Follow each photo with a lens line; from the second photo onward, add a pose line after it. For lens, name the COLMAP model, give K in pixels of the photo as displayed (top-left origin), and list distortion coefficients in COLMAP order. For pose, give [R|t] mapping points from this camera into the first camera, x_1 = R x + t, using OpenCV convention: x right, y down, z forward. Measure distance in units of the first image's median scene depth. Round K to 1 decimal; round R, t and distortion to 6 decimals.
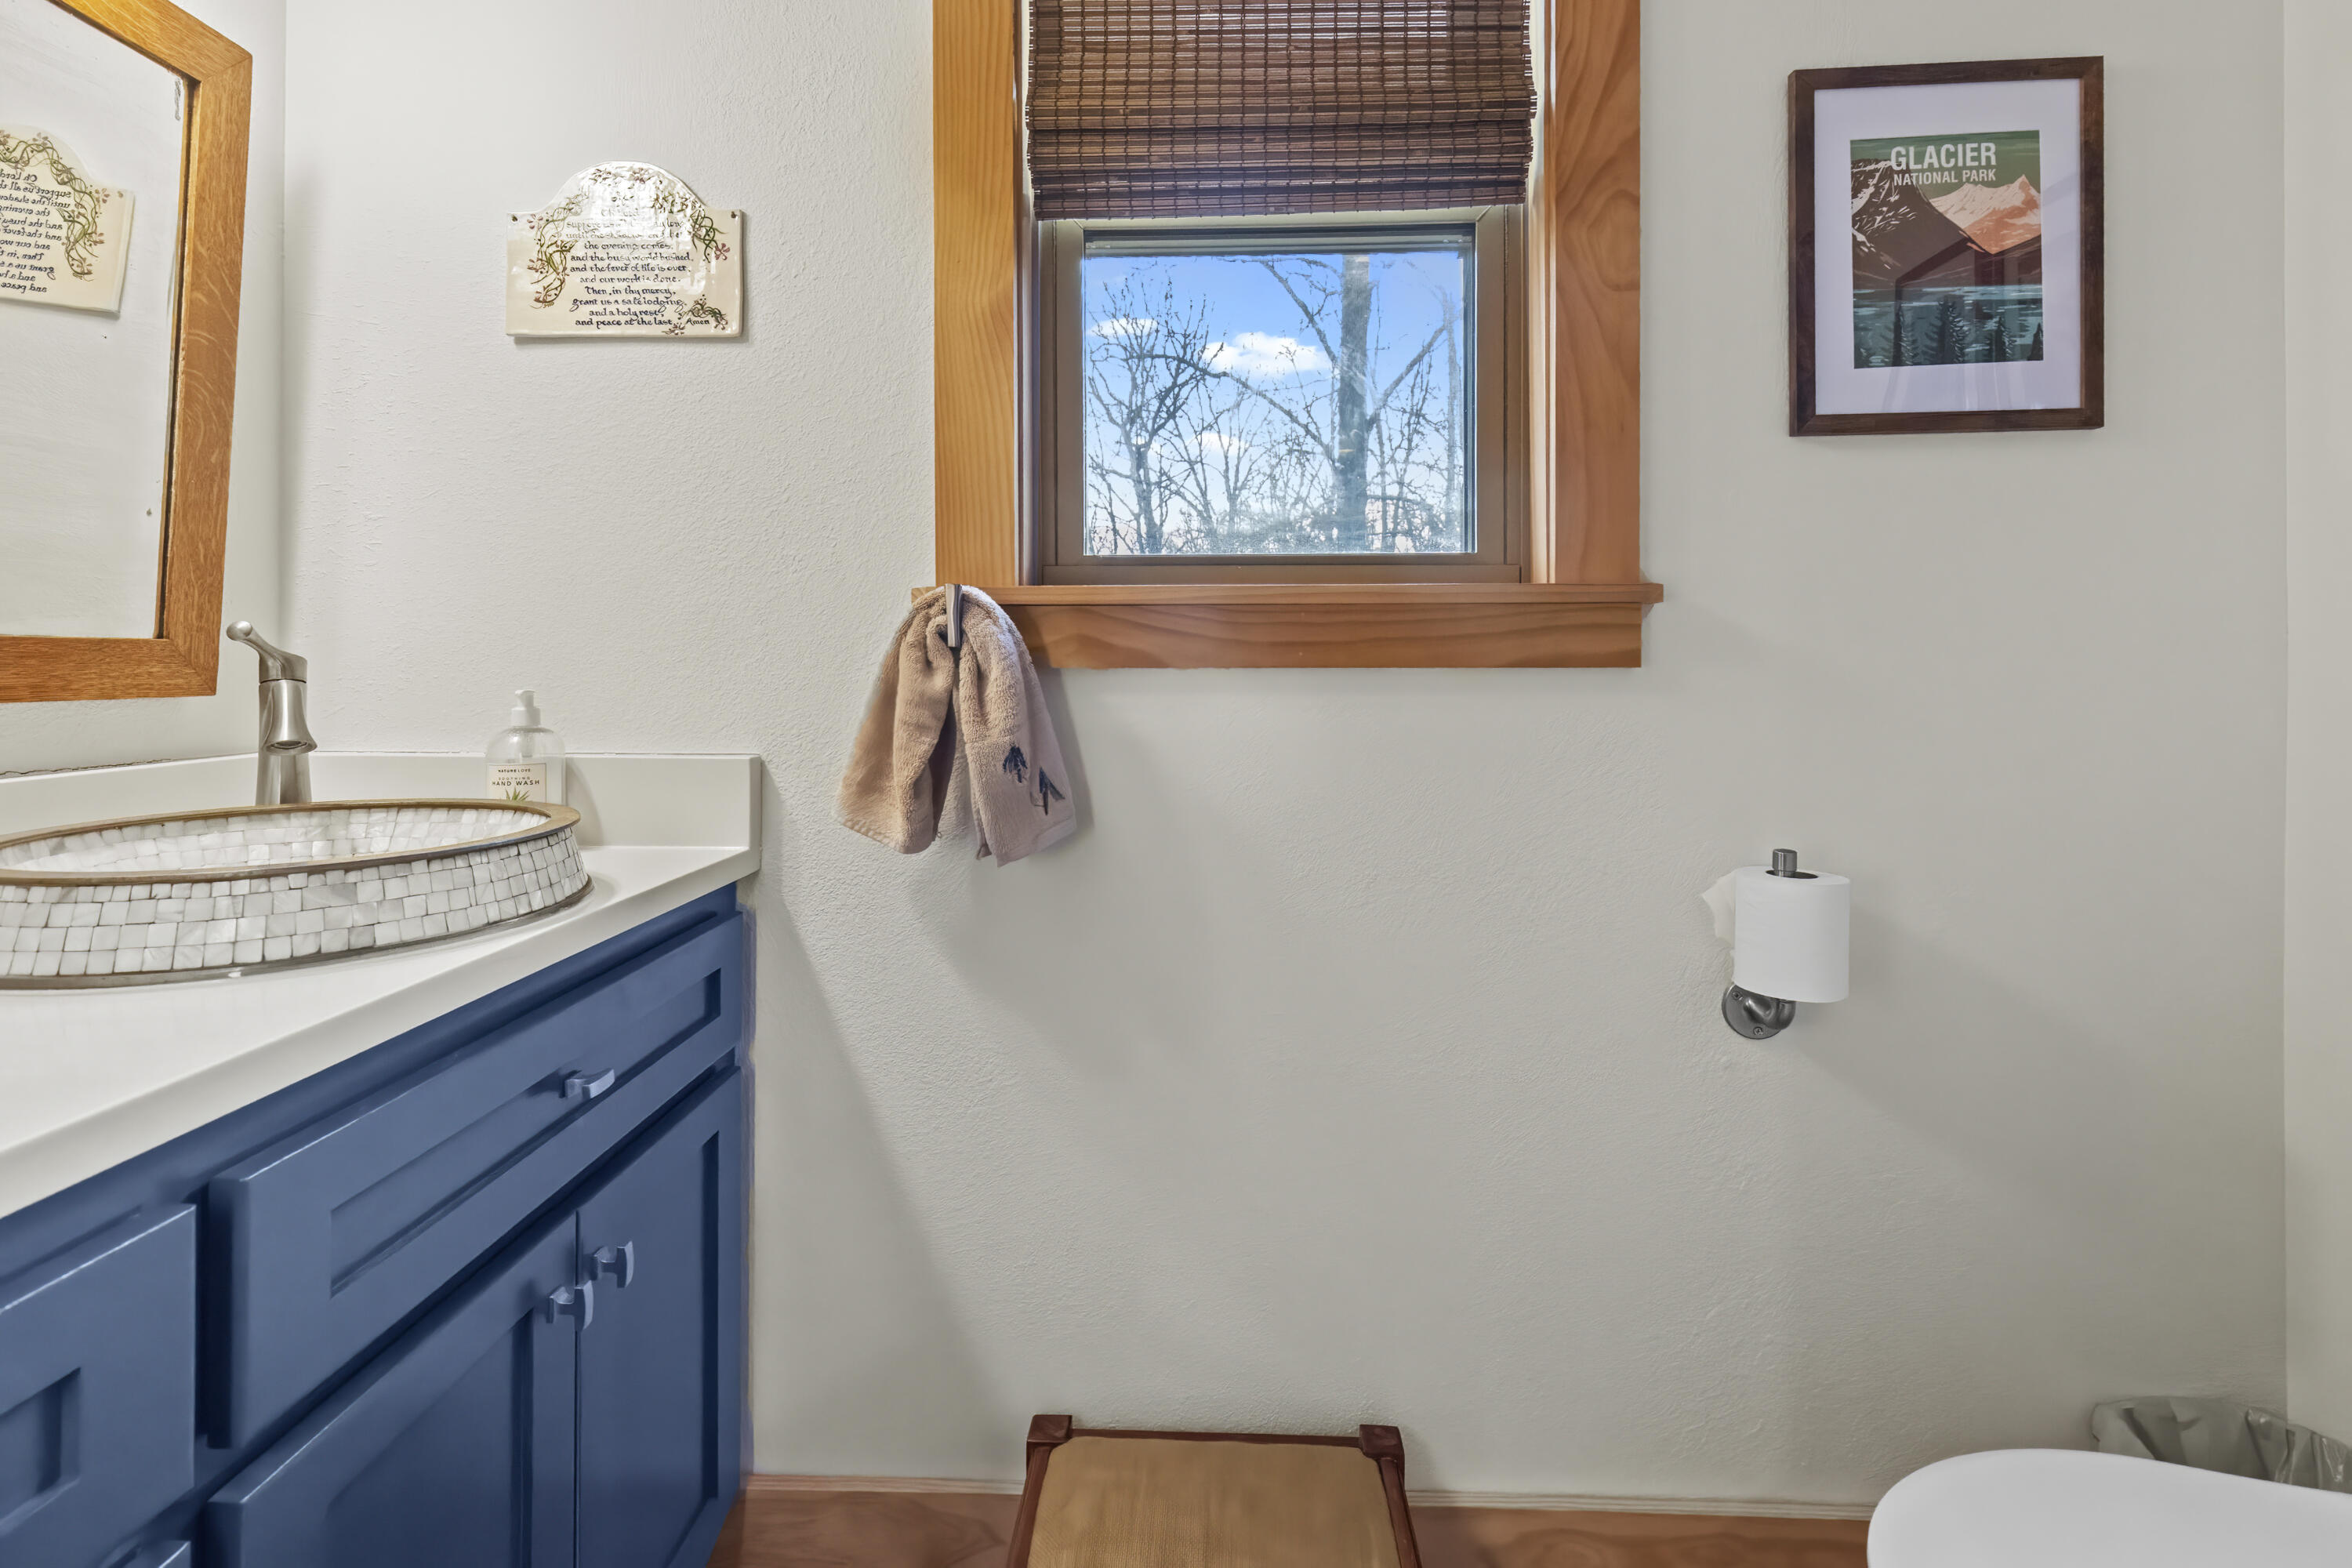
lens RADIAL K [[1106.6, 0, 1143.8], [0, 1106.6, 657.5], [0, 0, 1]] dist [0.007413, -0.000207]
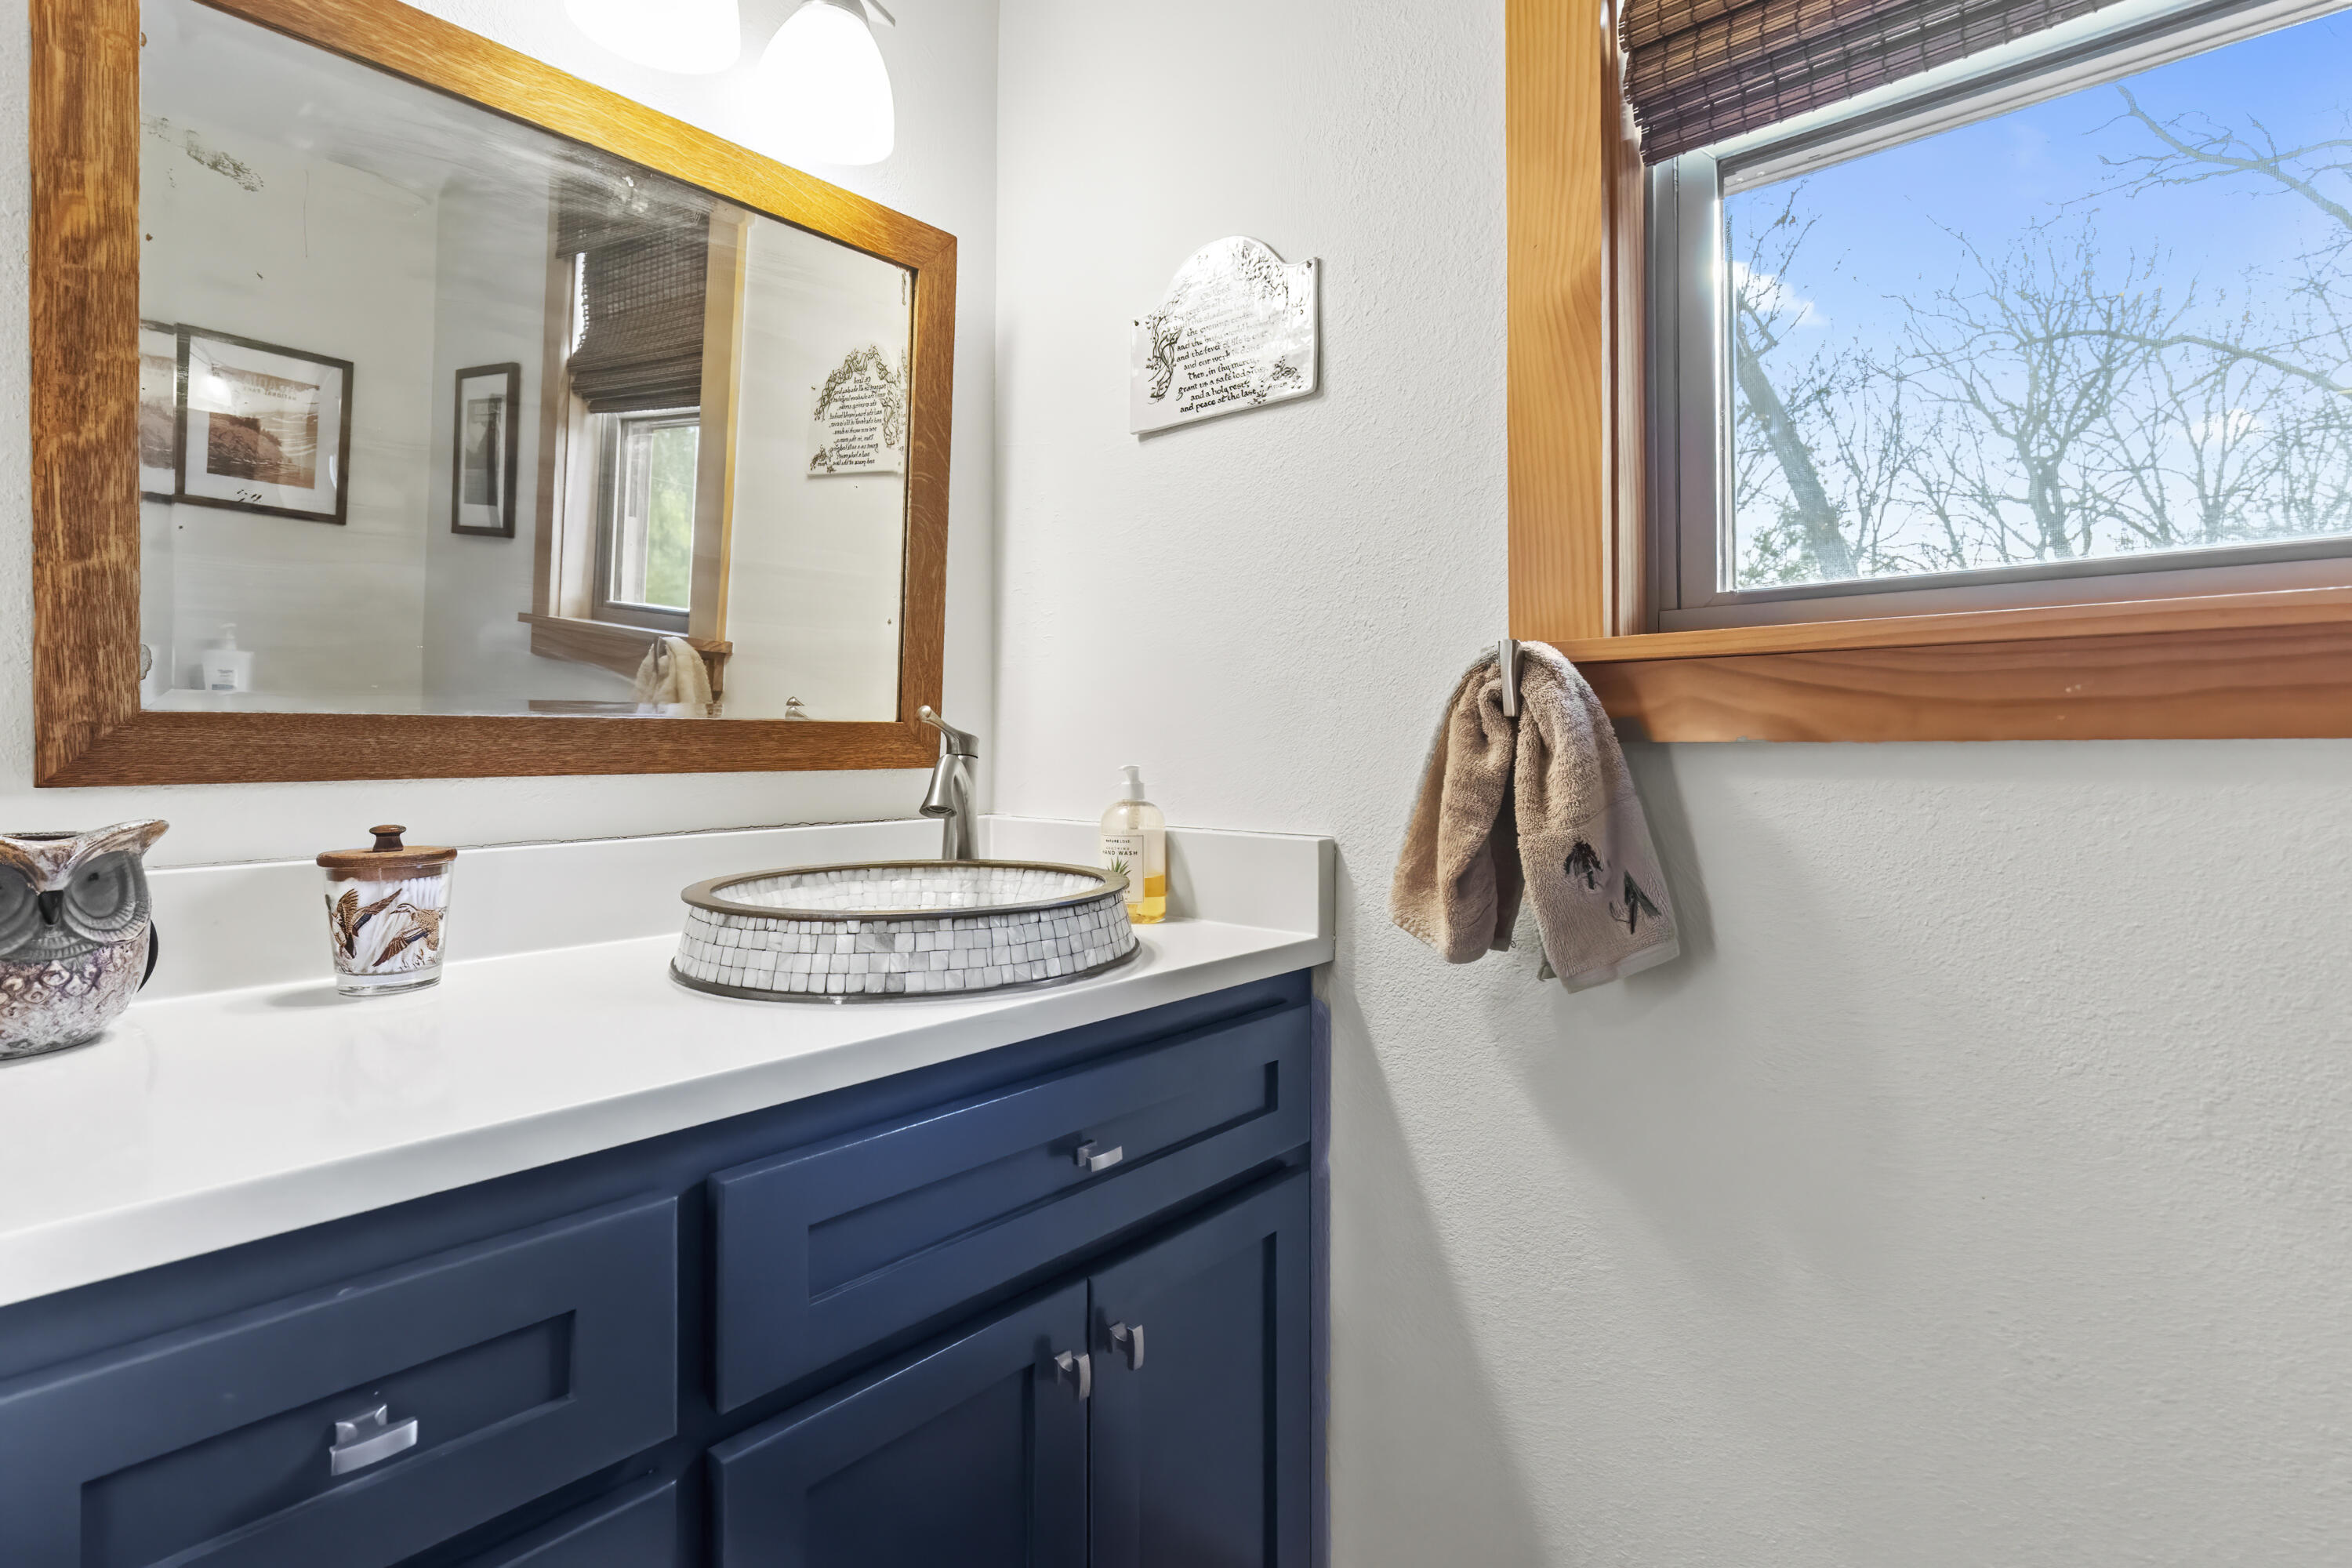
lens RADIAL K [[1130.4, 0, 1167.6], [0, 1130.4, 741.0], [0, 0, 1]] dist [0.007686, -0.000060]
pose [[0.785579, -0.005071, -0.618740, 0.141878], [0.006566, 0.999978, 0.000141, 0.006496], [0.618726, -0.004173, 0.785596, 0.180671]]
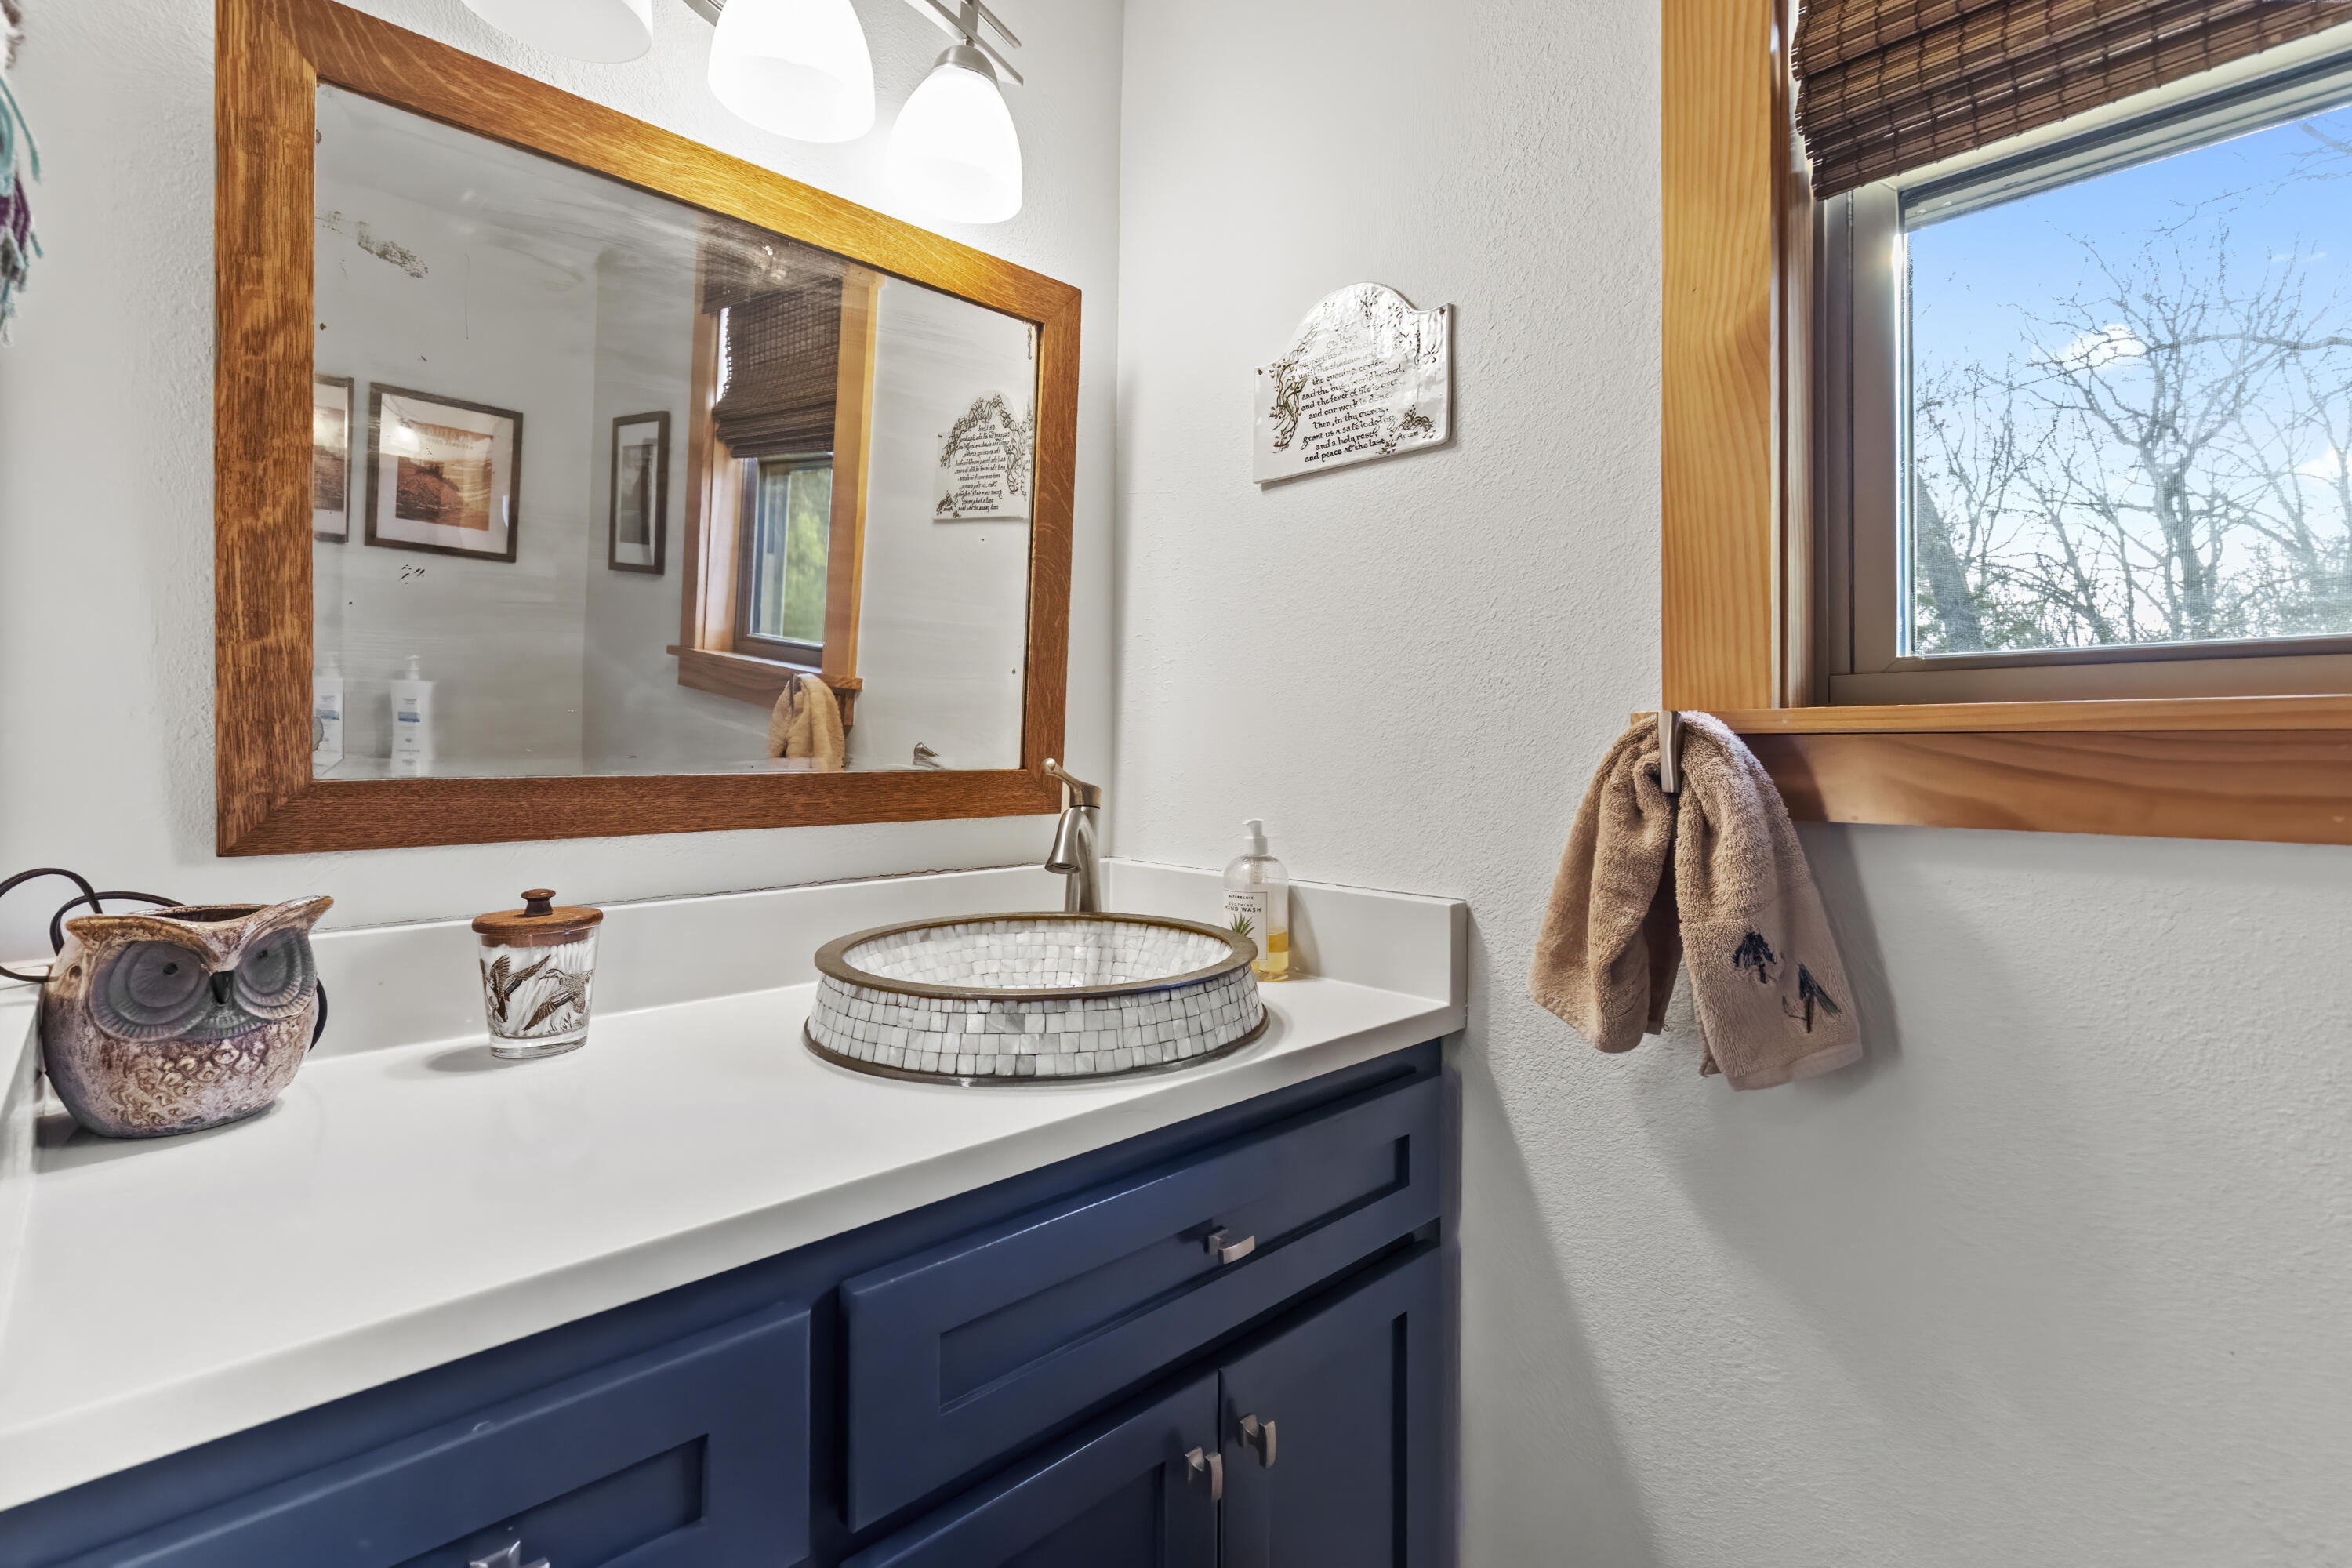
lens RADIAL K [[1078.9, 0, 1176.7], [0, 1078.9, 748.7], [0, 0, 1]] dist [0.006641, -0.000277]
pose [[0.732642, -0.001285, -0.680613, 0.085611], [0.001797, 0.999998, 0.000047, -0.039557], [0.680612, -0.001257, 0.732643, 0.210108]]
